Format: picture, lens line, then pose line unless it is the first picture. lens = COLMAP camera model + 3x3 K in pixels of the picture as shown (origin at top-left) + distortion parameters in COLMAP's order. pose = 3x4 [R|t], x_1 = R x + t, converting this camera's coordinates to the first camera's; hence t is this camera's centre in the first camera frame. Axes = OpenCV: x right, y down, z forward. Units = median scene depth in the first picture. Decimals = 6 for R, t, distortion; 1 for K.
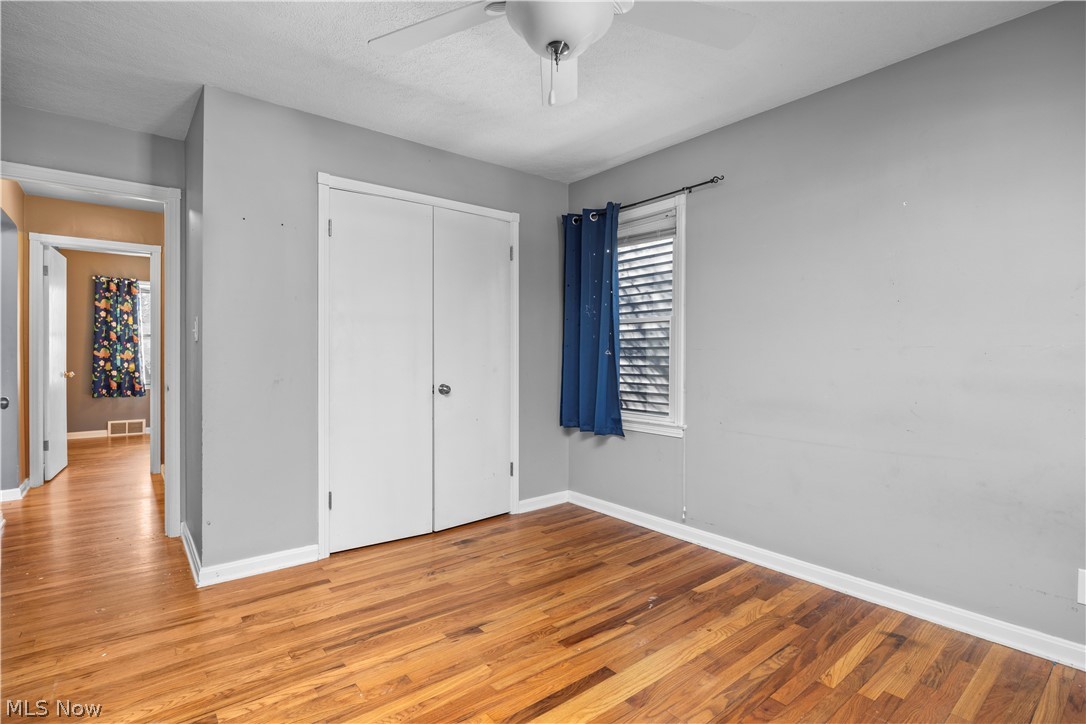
lens RADIAL K [[514.7, 0, 537.8], [0, 514.7, 364.0], [0, 0, 1]] dist [-0.003119, 0.000165]
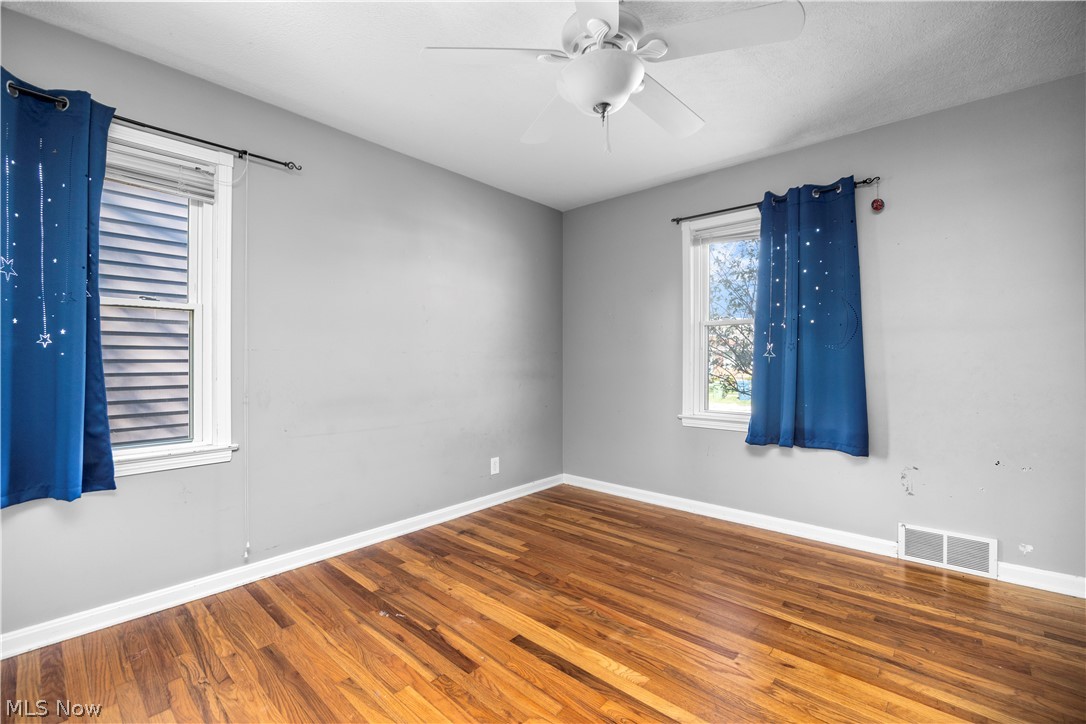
lens RADIAL K [[475.9, 0, 531.4], [0, 475.9, 362.9], [0, 0, 1]] dist [-0.011453, 0.000258]
pose [[-0.159731, -0.008522, 0.987124, -0.646522], [0.019817, 0.999734, 0.011837, -0.008484], [-0.986962, 0.021452, -0.159520, 0.825874]]
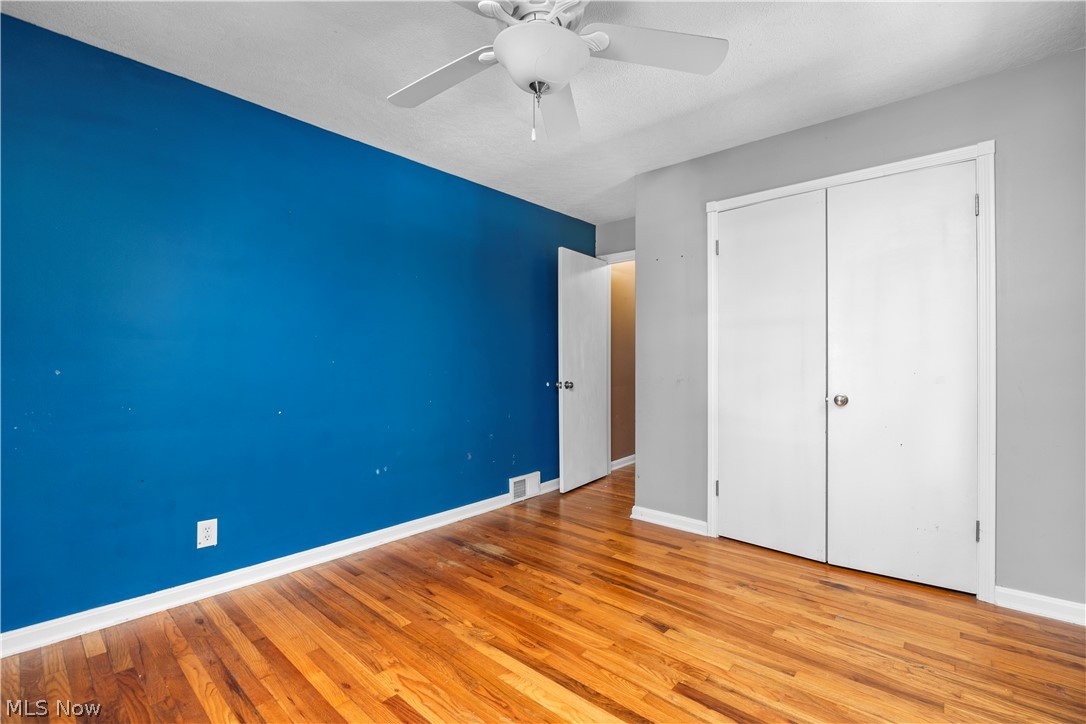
lens RADIAL K [[475.9, 0, 542.1], [0, 475.9, 361.8], [0, 0, 1]] dist [-0.011453, 0.000258]
pose [[0.187949, -0.003861, -0.982171, 0.645943], [-0.015037, 0.999864, -0.006808, 0.001059], [0.982064, 0.016048, 0.187865, 0.496203]]
